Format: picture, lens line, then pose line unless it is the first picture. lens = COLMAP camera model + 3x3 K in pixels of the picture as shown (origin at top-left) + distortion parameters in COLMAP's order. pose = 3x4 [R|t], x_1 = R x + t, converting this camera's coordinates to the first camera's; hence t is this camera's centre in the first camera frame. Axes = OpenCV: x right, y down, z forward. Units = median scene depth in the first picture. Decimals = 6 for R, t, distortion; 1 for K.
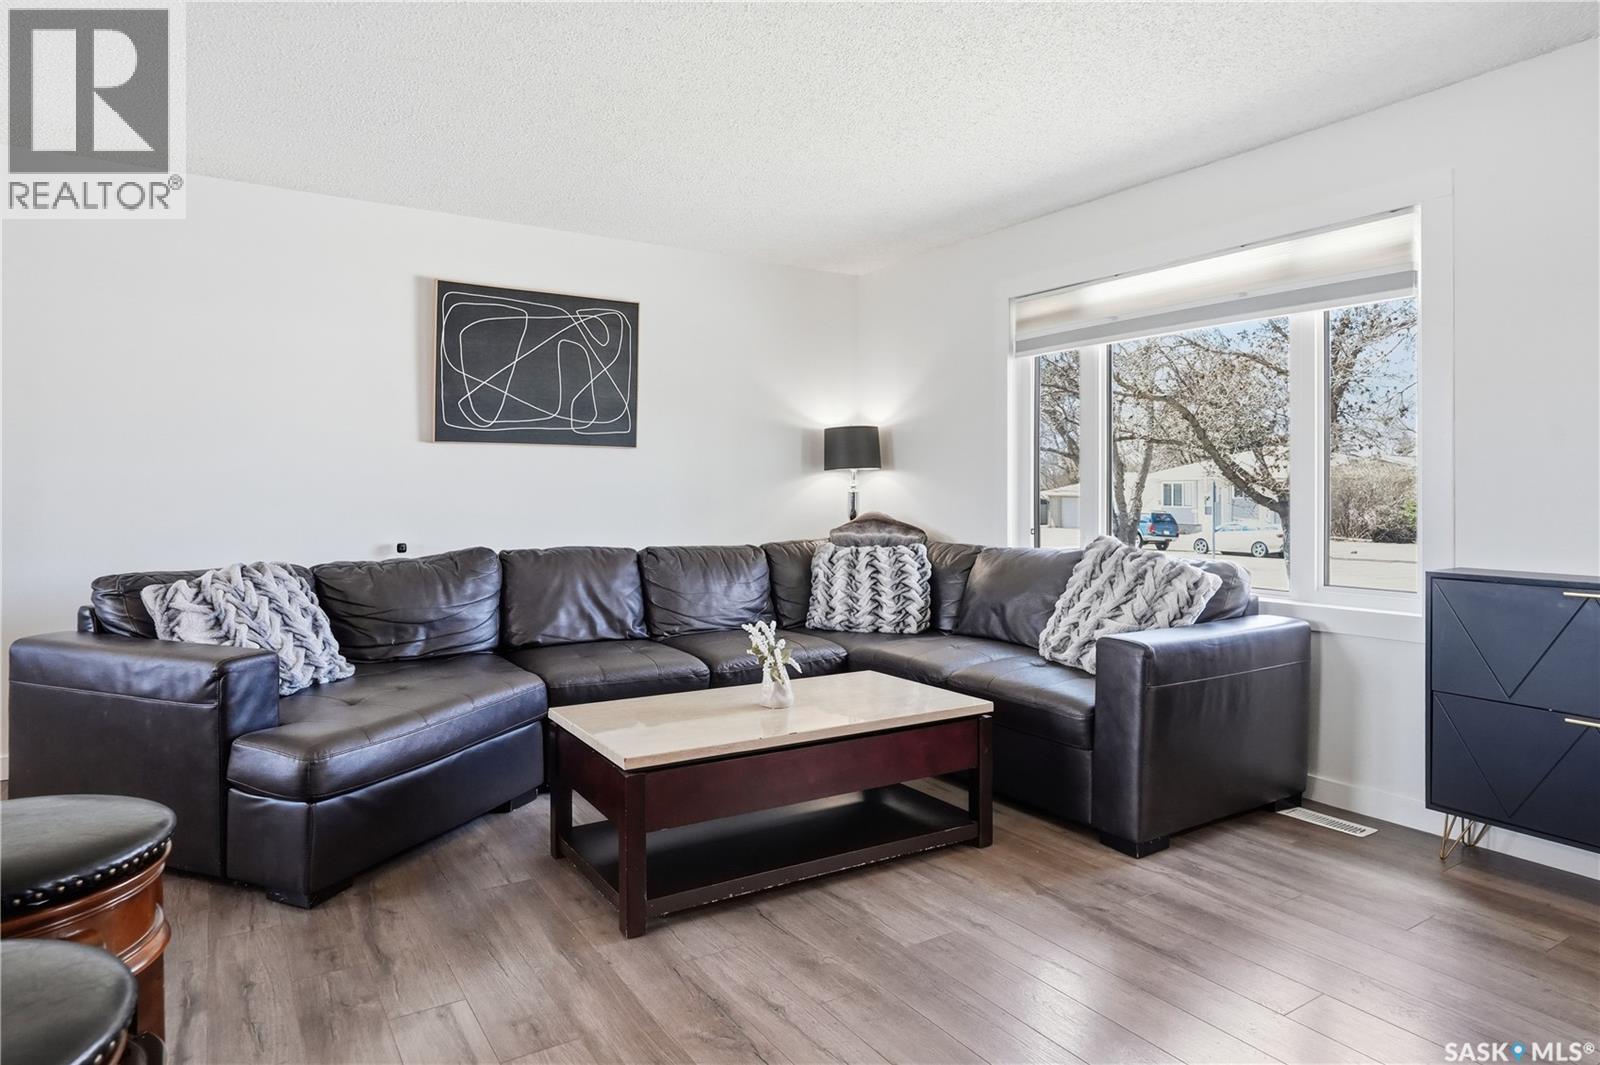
lens RADIAL K [[943.0, 0, 787.5], [0, 943.0, 495.2], [0, 0, 1]] dist [-0.025392, 0.000374]
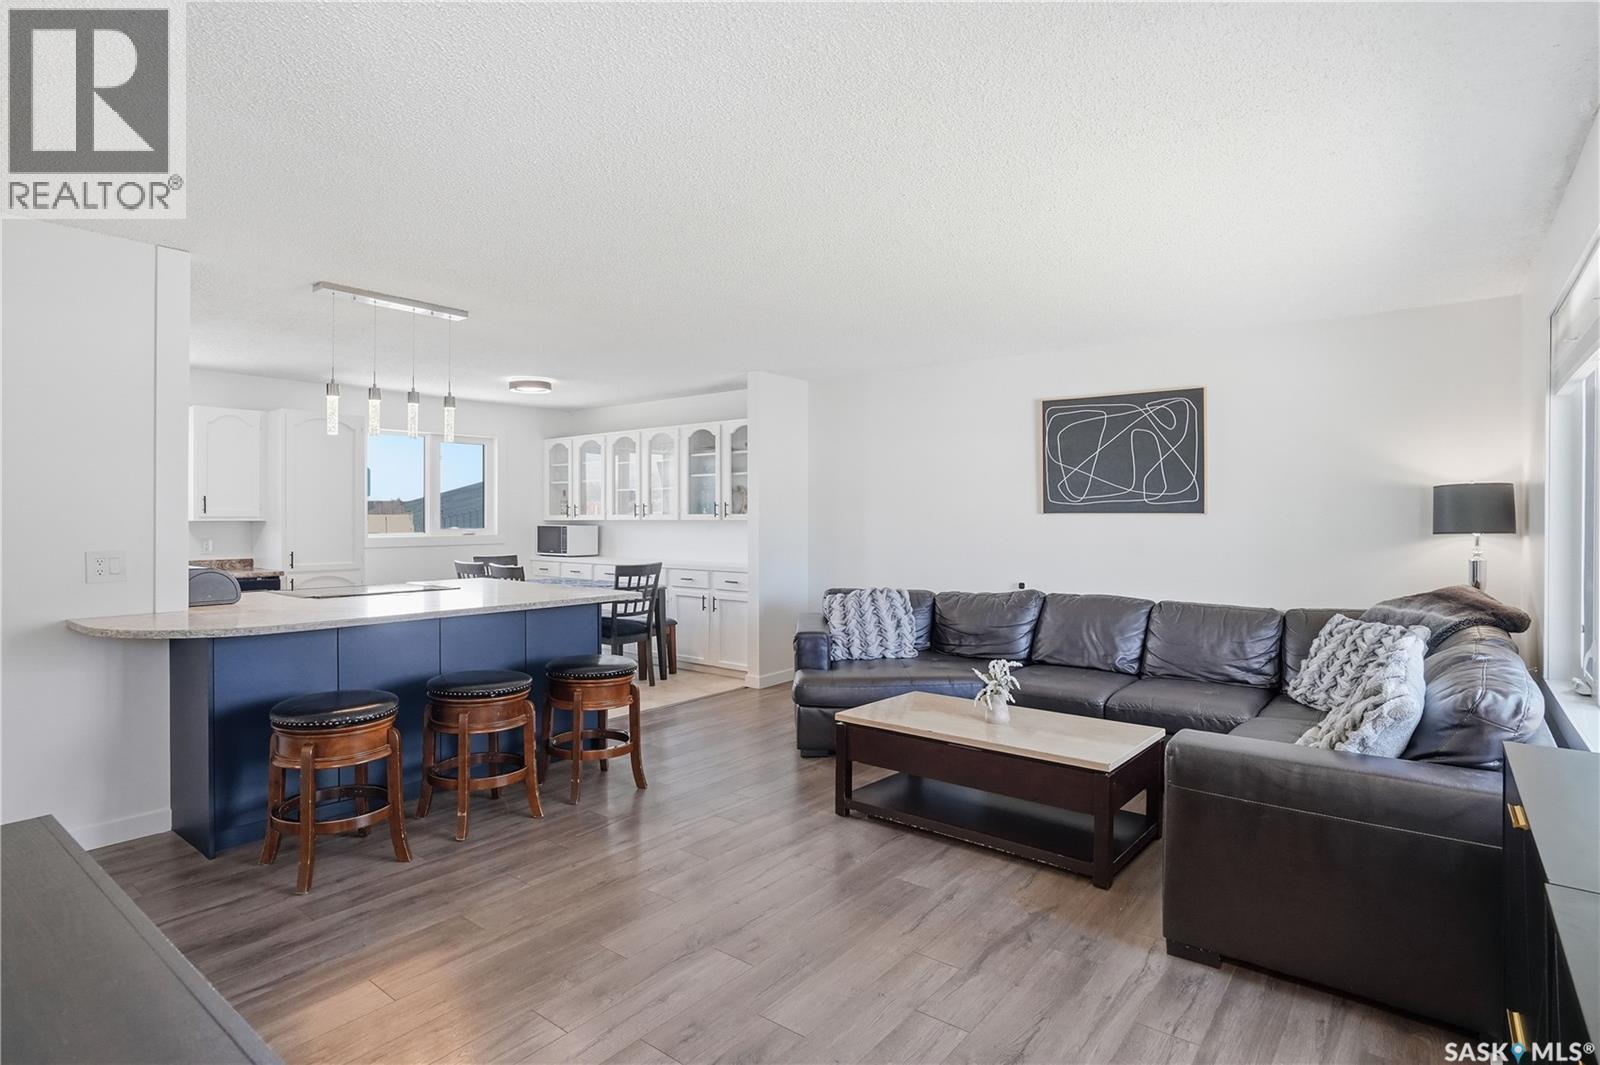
lens RADIAL K [[819.0, 0, 794.1], [0, 819.0, 522.5], [0, 0, 1]] dist [-0.000754, 0.000082]
pose [[0.337251, 0.000003, -0.941415, 0.667523], [-0.009898, 0.999945, -0.003542, -0.034892], [0.941363, 0.010513, 0.337232, 0.217047]]
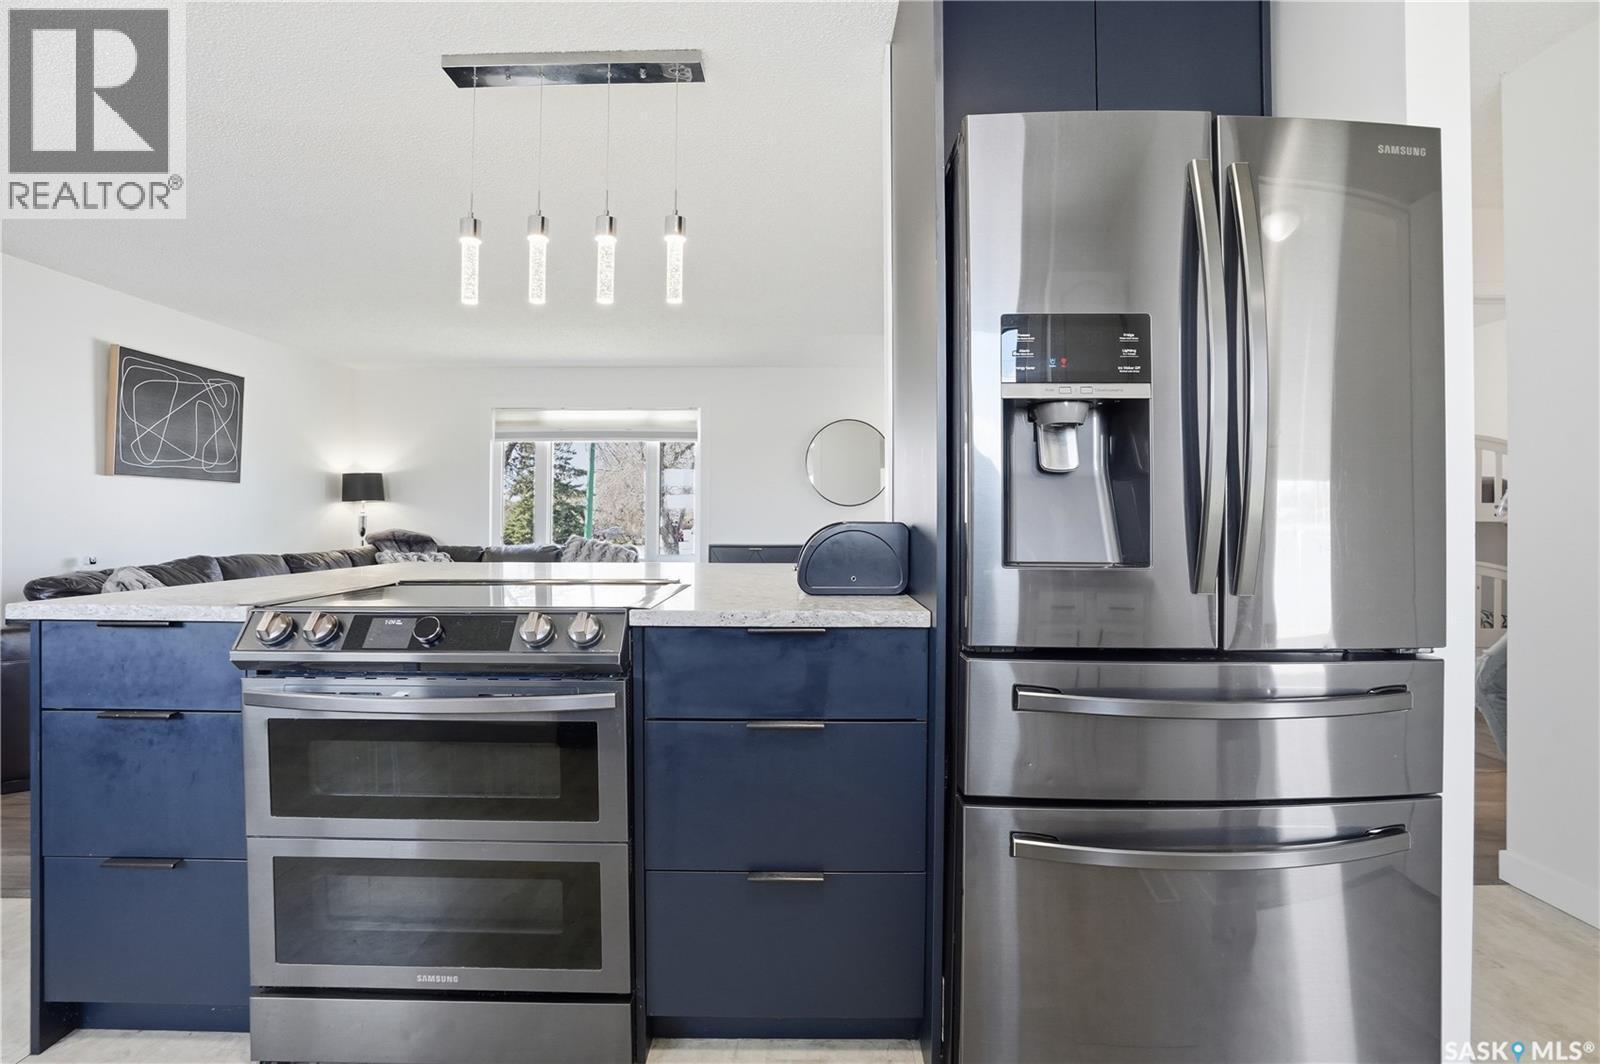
lens RADIAL K [[819.0, 0, 794.1], [0, 819.0, 522.0], [0, 0, 1]] dist [-0.000754, 0.000082]
pose [[0.541752, -0.004058, 0.840528, -0.793797], [0.002758, 0.999992, 0.003050, 0.004527], [-0.840534, 0.000666, 0.541759, -0.343556]]
